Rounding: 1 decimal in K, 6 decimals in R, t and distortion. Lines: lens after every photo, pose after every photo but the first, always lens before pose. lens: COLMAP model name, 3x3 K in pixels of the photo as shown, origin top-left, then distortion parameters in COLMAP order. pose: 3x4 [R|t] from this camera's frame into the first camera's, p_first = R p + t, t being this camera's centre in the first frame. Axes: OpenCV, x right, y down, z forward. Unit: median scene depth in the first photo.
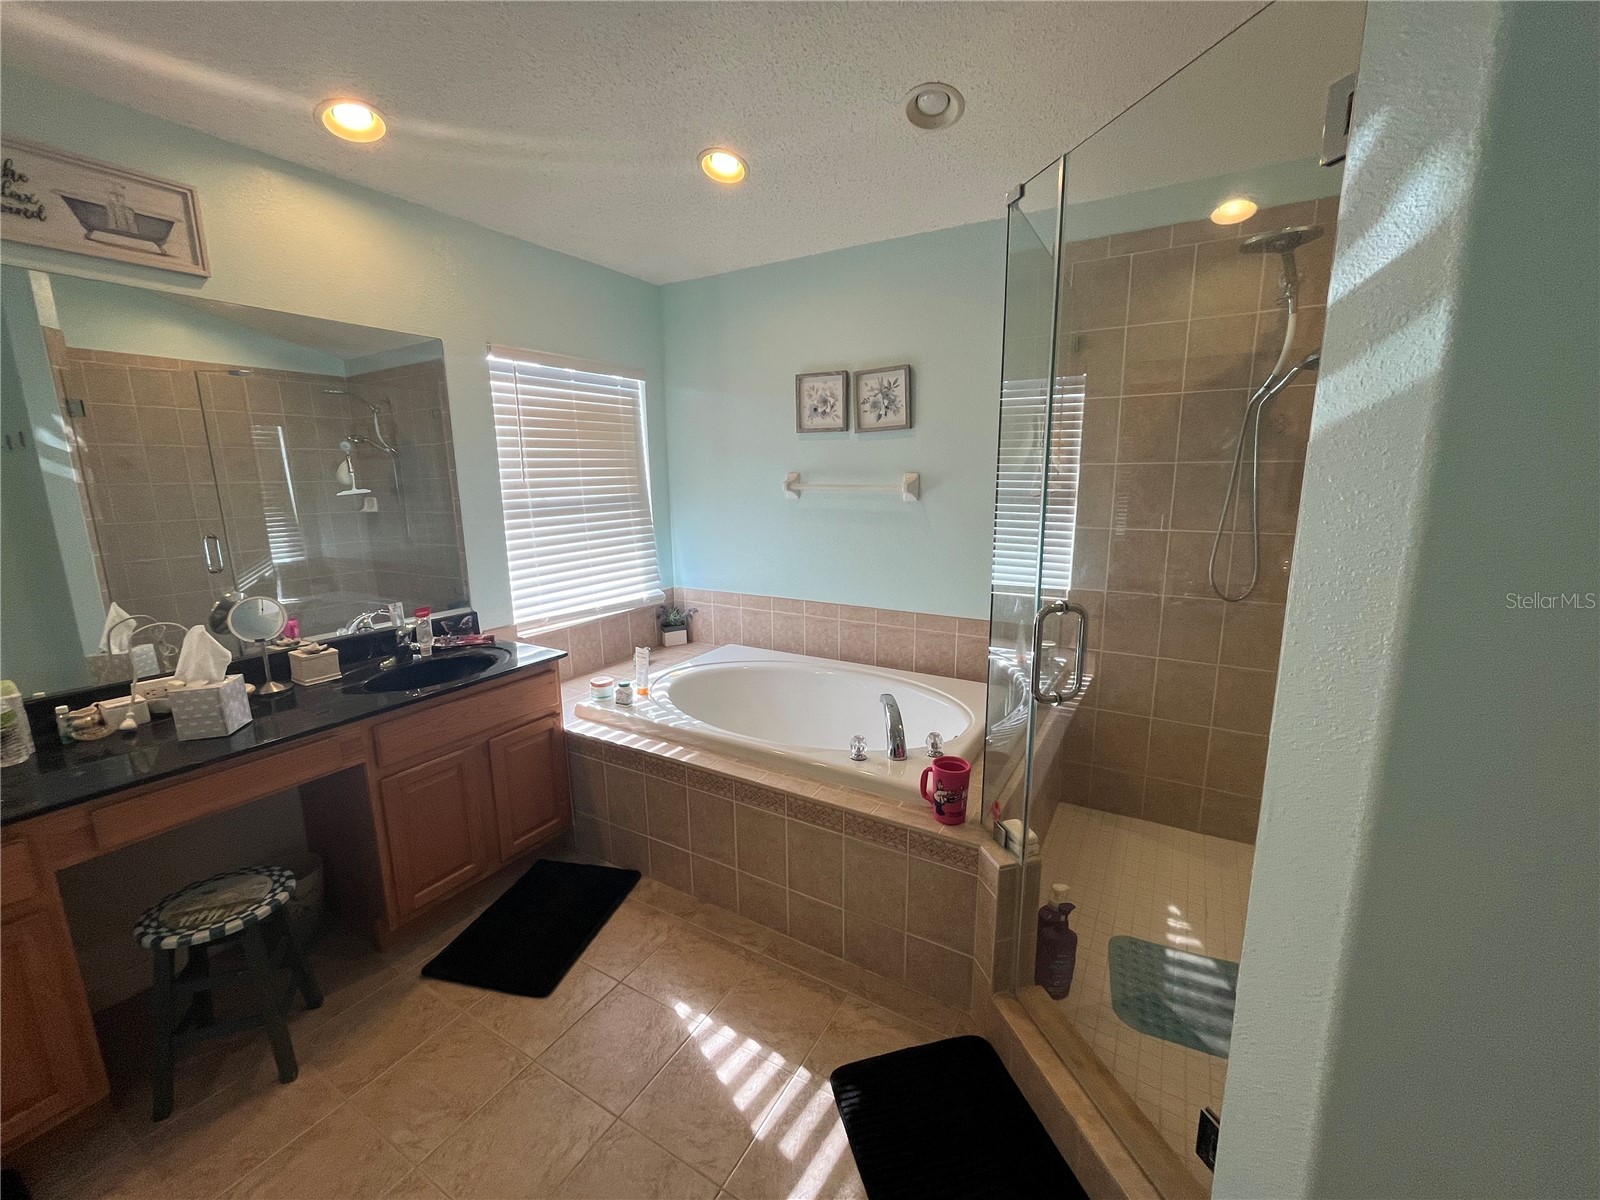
lens RADIAL K [[644.7, 0, 800.0], [0, 644.7, 600.0], [0, 0, 1]] dist [-0.002169, -0.002928]
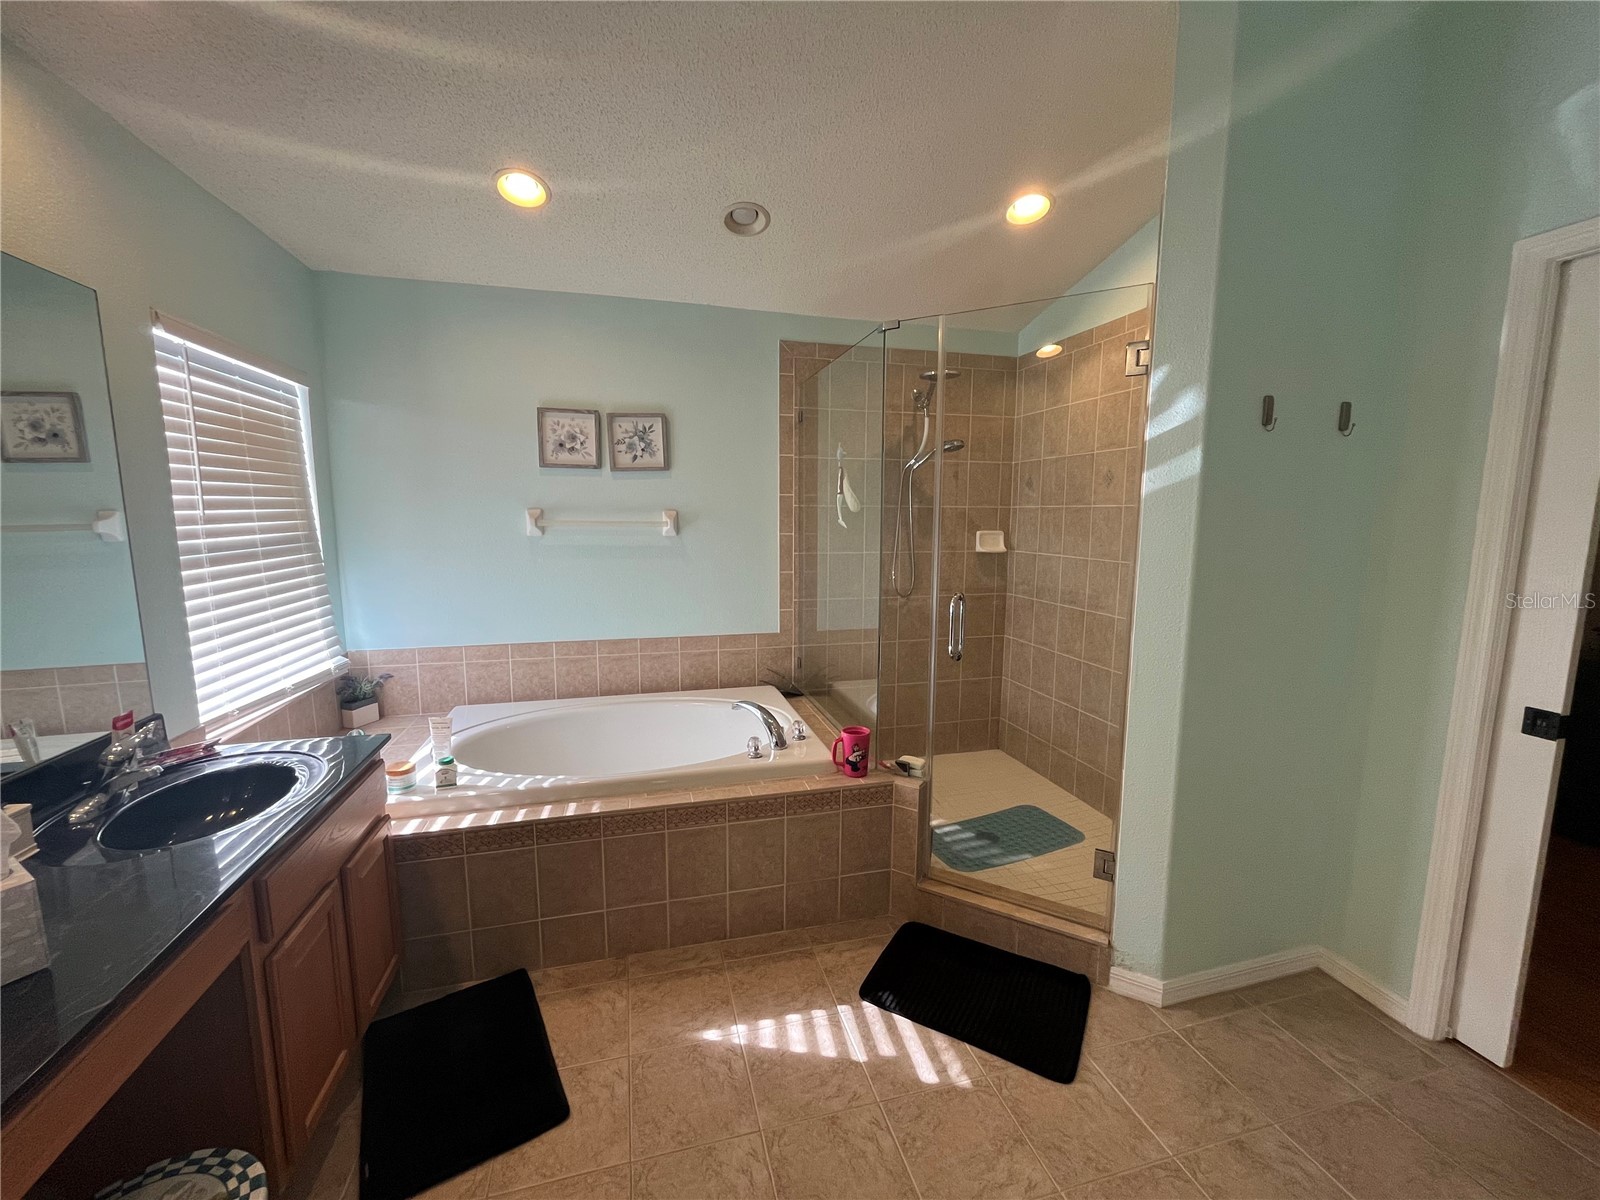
lens RADIAL K [[644.7, 0, 800.0], [0, 644.7, 600.0], [0, 0, 1]] dist [-0.002169, -0.002928]
pose [[0.701943, -0.083507, 0.707321, -0.469050], [0.126954, 0.991869, -0.008888, -0.007135], [-0.700828, 0.096036, 0.706836, 0.080802]]
